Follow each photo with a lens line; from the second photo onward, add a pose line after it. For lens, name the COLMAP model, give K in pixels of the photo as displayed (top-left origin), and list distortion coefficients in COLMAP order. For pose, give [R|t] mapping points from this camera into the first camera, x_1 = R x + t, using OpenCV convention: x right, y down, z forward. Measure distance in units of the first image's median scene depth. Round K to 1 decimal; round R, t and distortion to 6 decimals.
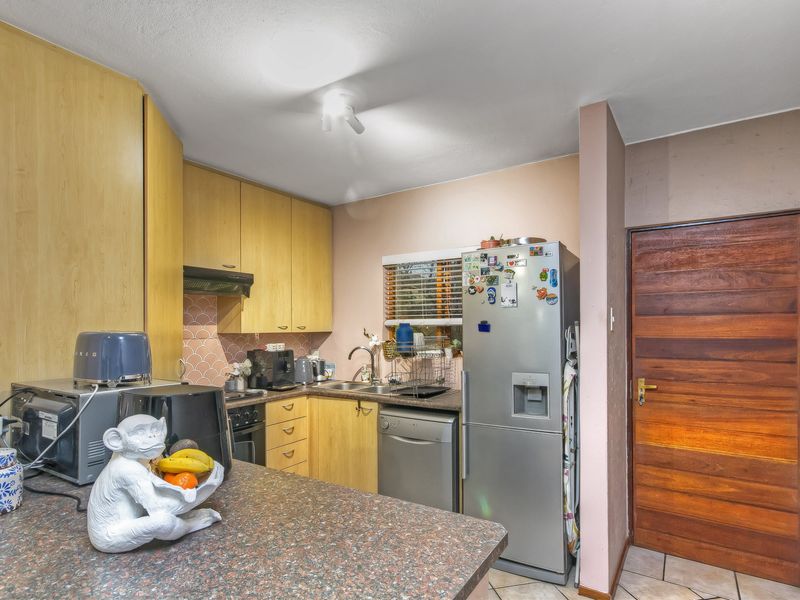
lens RADIAL K [[428.2, 0, 412.3], [0, 428.2, 330.3], [0, 0, 1]] dist [0.007338, 0.002822]
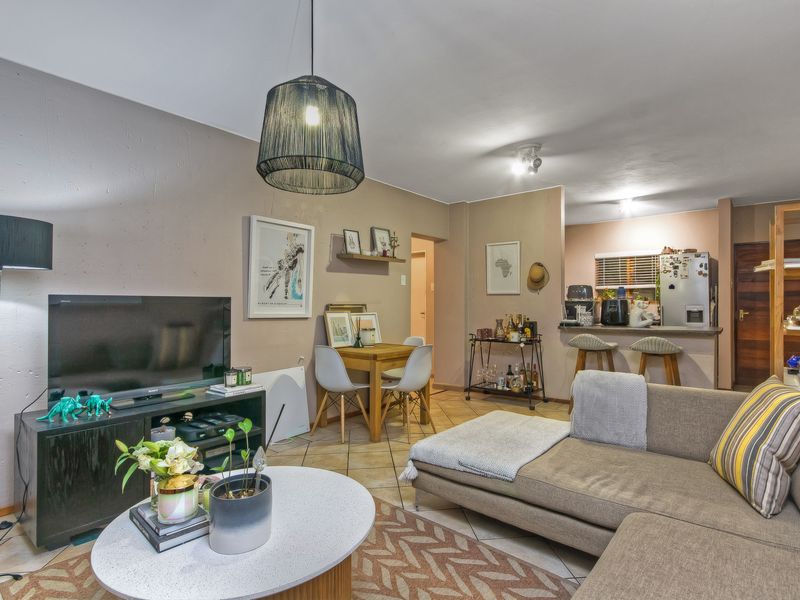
lens RADIAL K [[428.2, 0, 415.3], [0, 428.2, 306.2], [0, 0, 1]] dist [0.007338, 0.002822]
pose [[0.995265, 0.004716, -0.097083, -0.865086], [-0.005152, 0.999978, -0.004241, 0.099319], [0.097061, 0.004722, 0.995267, -1.287988]]
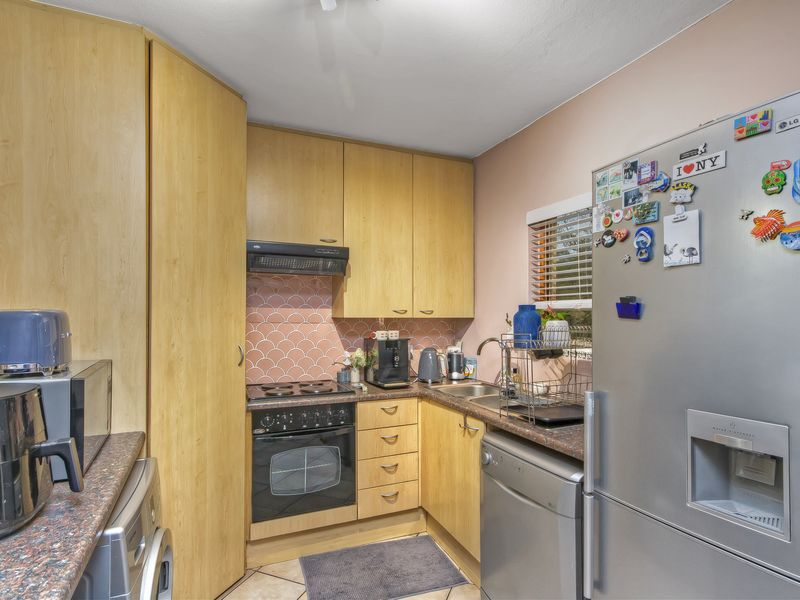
lens RADIAL K [[428.2, 0, 403.5], [0, 428.2, 314.5], [0, 0, 1]] dist [0.007338, 0.002822]
pose [[0.831344, 0.007324, -0.555709, 0.192045], [-0.012417, 0.999908, -0.005398, 0.004061], [0.555619, 0.011388, 0.831359, 0.369461]]
